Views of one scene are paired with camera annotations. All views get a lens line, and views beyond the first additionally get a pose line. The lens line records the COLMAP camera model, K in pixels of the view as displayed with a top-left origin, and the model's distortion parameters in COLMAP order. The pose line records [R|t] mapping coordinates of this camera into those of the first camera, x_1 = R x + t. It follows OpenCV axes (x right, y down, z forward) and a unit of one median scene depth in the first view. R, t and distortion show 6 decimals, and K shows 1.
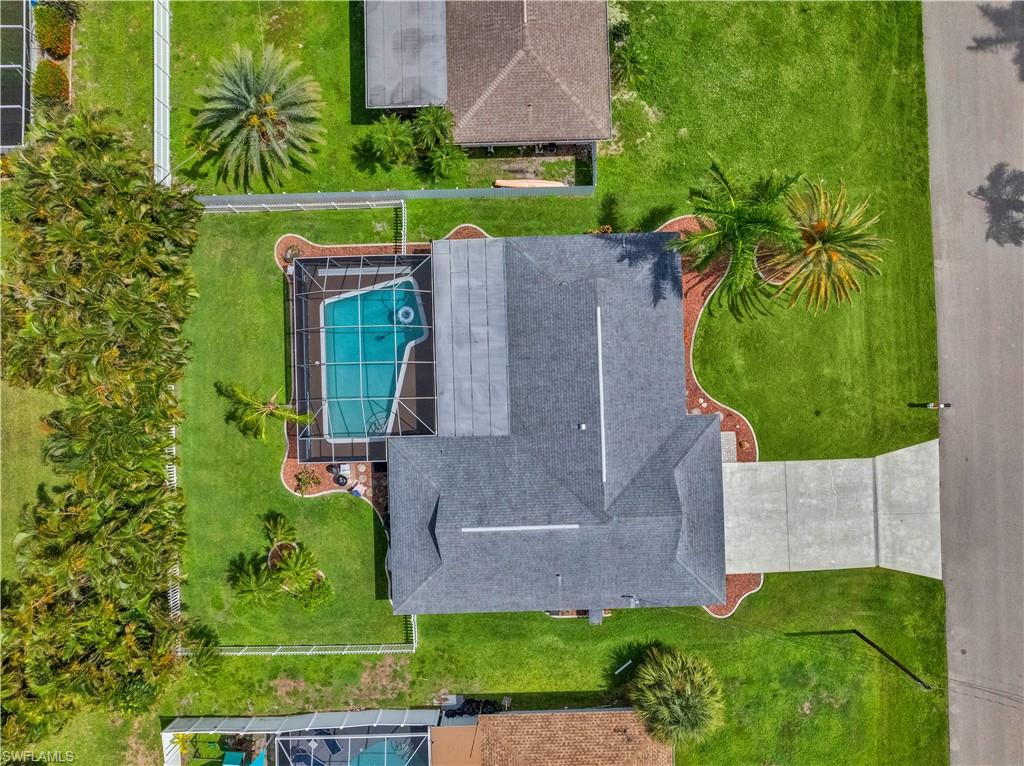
lens RADIAL K [[714.7, 0, 514.4], [0, 714.7, 382.1], [0, 0, 1]] dist [-0.041649, -0.001784]
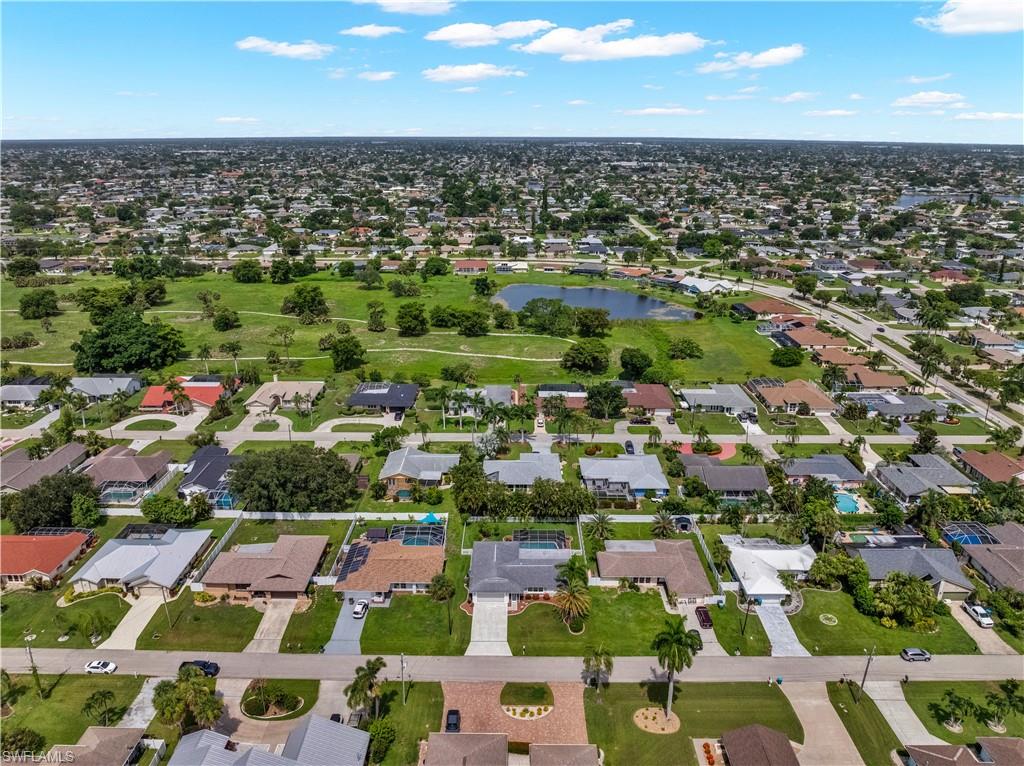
lens RADIAL K [[714.7, 0, 514.4], [0, 714.7, 382.1], [0, 0, 1]] dist [-0.041649, -0.001784]
pose [[-0.029891, 0.330912, -0.943188, 3.045532], [-0.999427, 0.005087, 0.033459, -0.030914], [0.015870, 0.943648, 0.330570, -1.056903]]
